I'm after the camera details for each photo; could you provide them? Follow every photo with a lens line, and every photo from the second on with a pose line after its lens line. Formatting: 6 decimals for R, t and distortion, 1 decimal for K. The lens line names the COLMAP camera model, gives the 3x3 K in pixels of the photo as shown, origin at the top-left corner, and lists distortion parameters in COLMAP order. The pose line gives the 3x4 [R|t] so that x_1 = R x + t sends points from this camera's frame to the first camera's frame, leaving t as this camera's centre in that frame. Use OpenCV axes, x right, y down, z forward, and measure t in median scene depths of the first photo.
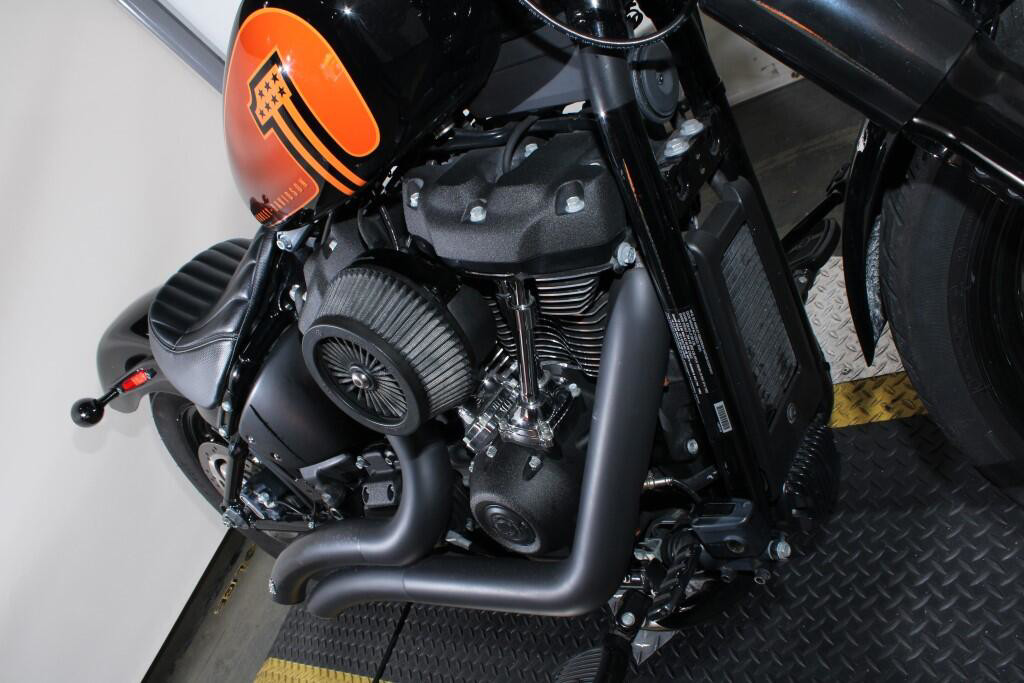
lens RADIAL K [[844.3, 0, 512.0], [0, 844.3, 341.5], [0, 0, 1]] dist [-0.178599, 0.139369]
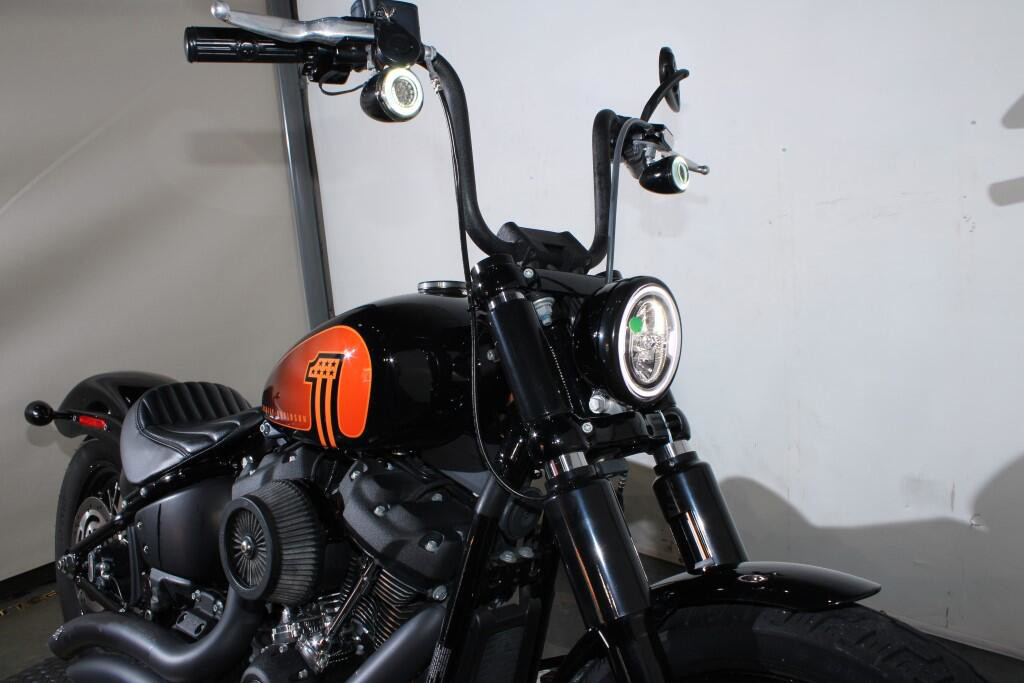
lens RADIAL K [[927.5, 0, 514.0], [0, 927.5, 324.3], [0, 0, 1]] dist [-0.159368, 0.151078]
pose [[0.787865, 0.612689, -0.062302, 0.039297], [-0.598037, 0.736999, -0.314935, -0.018152], [-0.147041, 0.285386, 0.947066, -0.590816]]
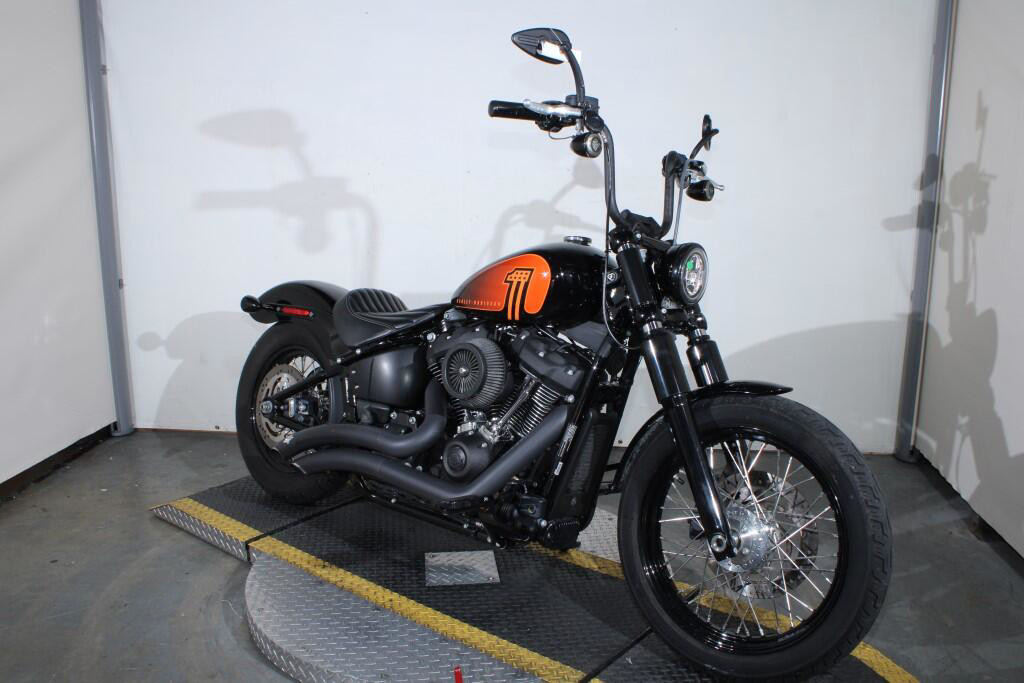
lens RADIAL K [[1411.3, 0, 512.5], [0, 1411.3, 315.5], [0, 0, 1]] dist [-0.071855, 0.091630]
pose [[0.730493, 0.682882, 0.007166, -0.198661], [-0.624866, 0.672592, -0.396437, 1.438731], [-0.275540, 0.285116, 0.918034, -2.850232]]
